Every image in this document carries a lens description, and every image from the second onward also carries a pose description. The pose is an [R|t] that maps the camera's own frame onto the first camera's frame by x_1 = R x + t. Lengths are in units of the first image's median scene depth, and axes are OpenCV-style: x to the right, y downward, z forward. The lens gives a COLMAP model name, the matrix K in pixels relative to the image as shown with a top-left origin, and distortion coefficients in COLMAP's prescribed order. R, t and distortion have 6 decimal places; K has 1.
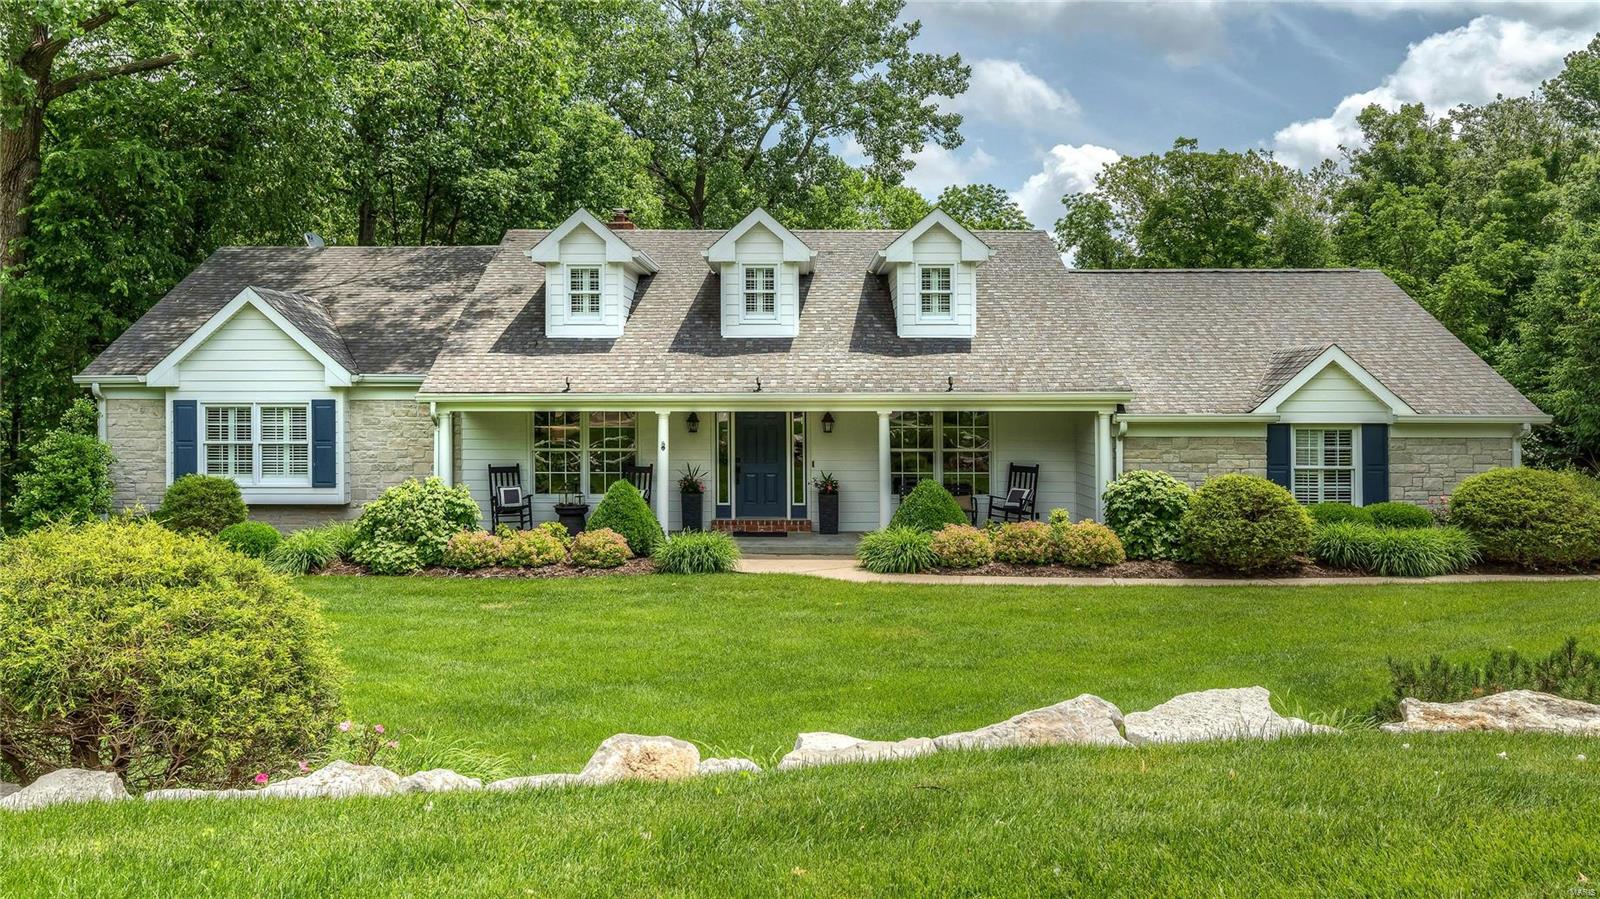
lens RADIAL K [[1342.3, 0, 798.6], [0, 1342.3, 445.3], [0, 0, 1]] dist [0.004084, -0.002649]
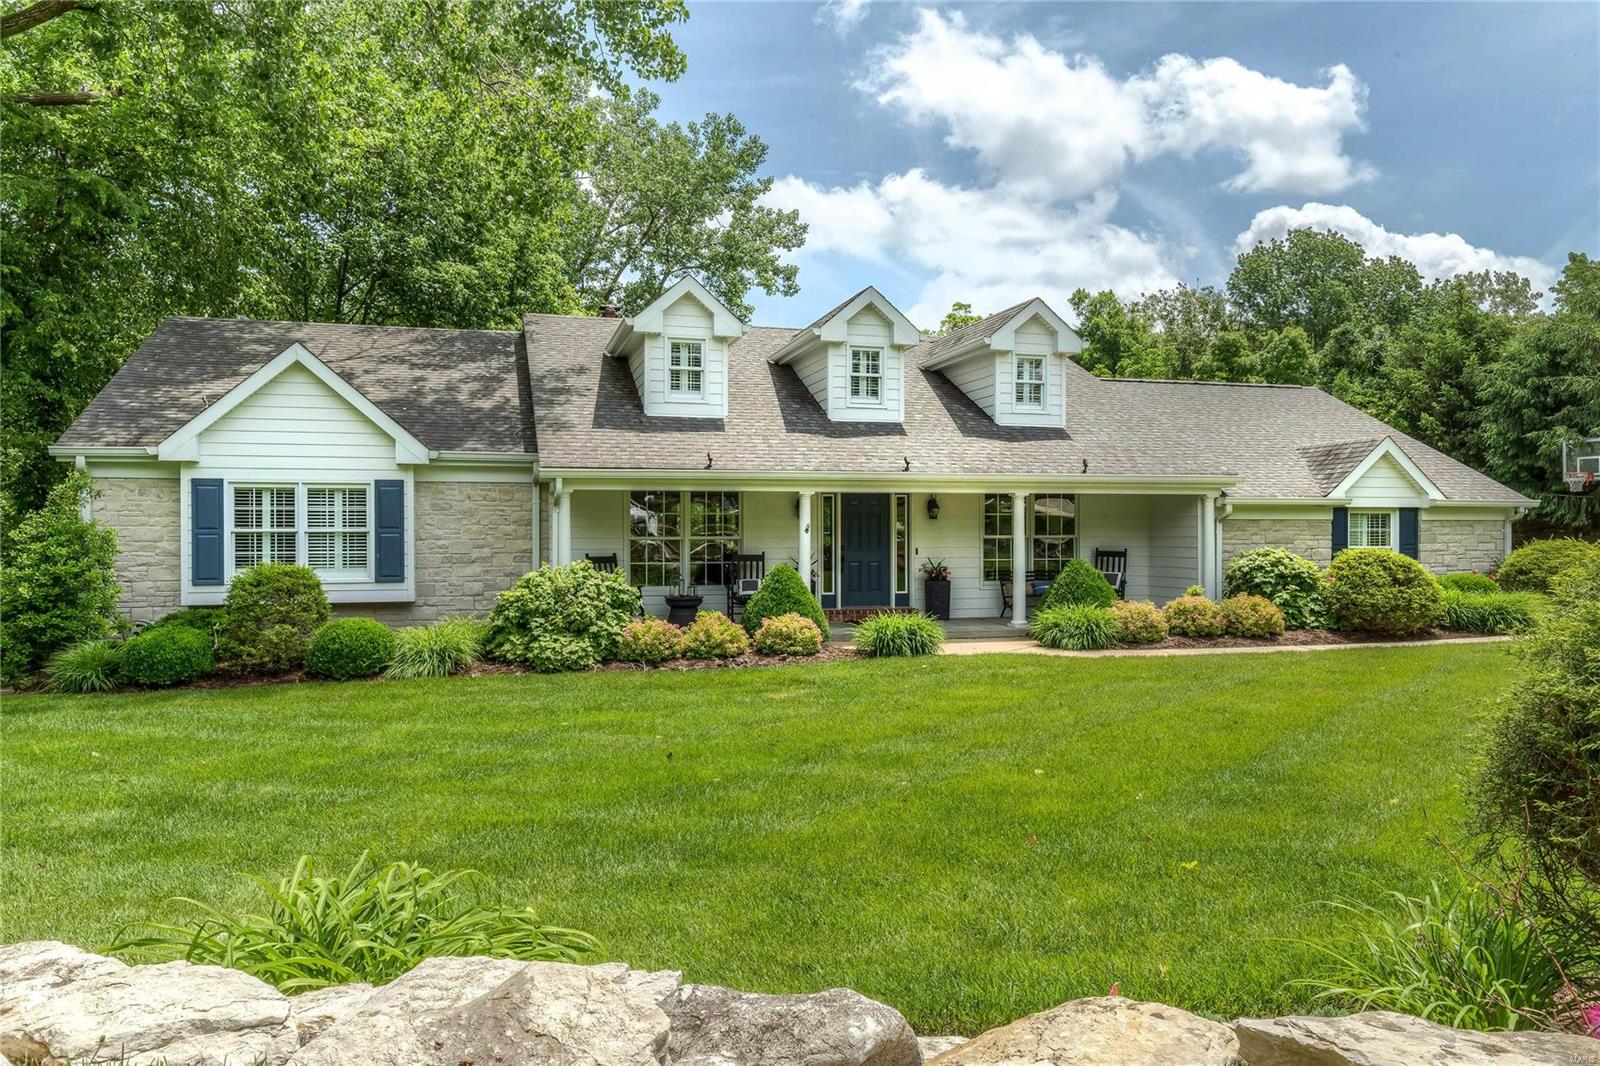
lens RADIAL K [[1113.9, 0, 812.5], [0, 1113.9, 575.0], [0, 0, 1]] dist [0.003765, -0.001107]
pose [[0.952482, -0.013219, 0.304309, -0.315415], [0.016377, 0.999835, -0.007829, 0.037044], [-0.304156, 0.012441, 0.952541, 0.240860]]
